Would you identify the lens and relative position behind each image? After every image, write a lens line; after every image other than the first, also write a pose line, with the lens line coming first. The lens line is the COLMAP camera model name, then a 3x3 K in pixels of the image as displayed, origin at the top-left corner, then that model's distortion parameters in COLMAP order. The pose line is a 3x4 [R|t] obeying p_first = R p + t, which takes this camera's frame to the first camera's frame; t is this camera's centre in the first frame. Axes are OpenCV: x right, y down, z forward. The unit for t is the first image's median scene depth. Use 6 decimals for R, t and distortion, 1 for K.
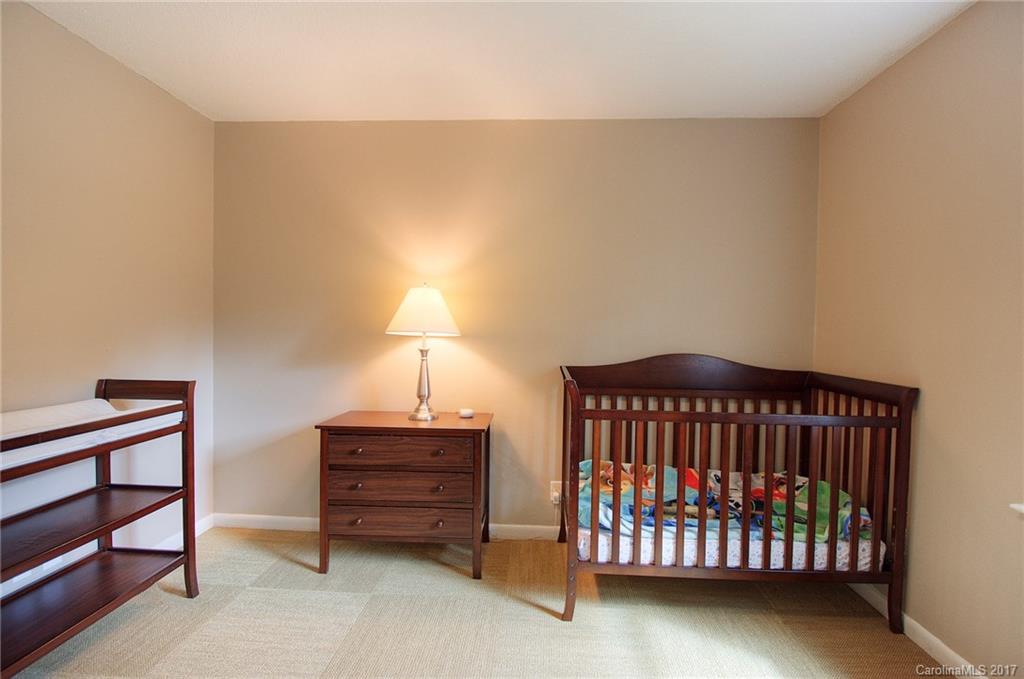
lens RADIAL K [[463.6, 0, 505.8], [0, 463.6, 334.1], [0, 0, 1]] dist [-0.013391, -0.000652]
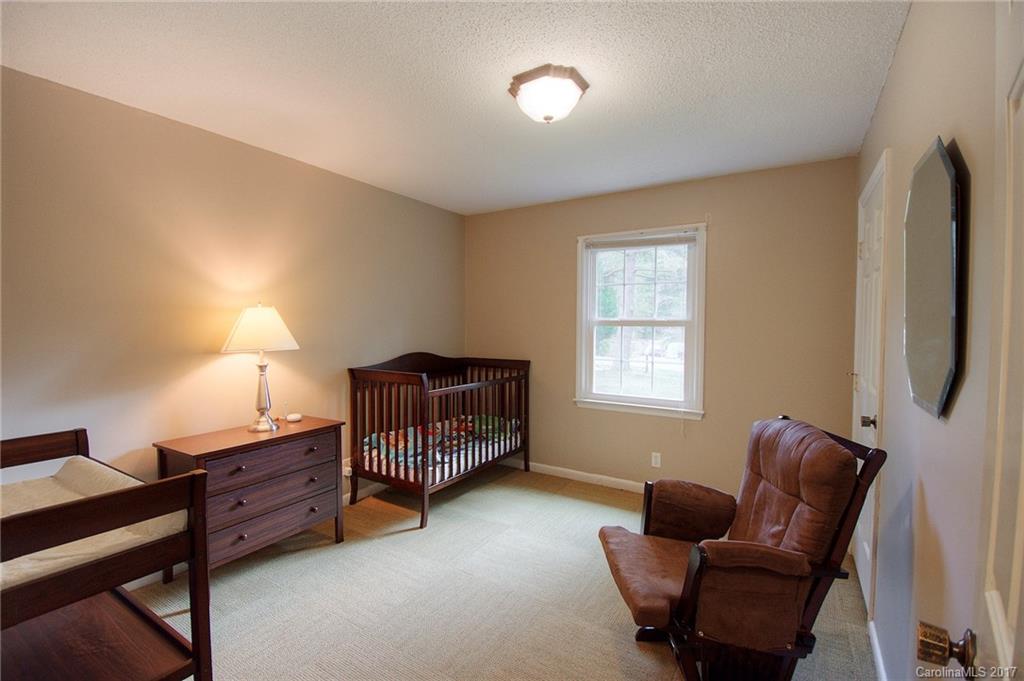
lens RADIAL K [[463.6, 0, 505.8], [0, 463.6, 335.1], [0, 0, 1]] dist [-0.013391, -0.000652]
pose [[0.484845, -0.033854, 0.873944, -0.908956], [0.035606, 0.999186, 0.018952, -0.038424], [-0.873875, 0.021929, 0.485656, -0.004309]]
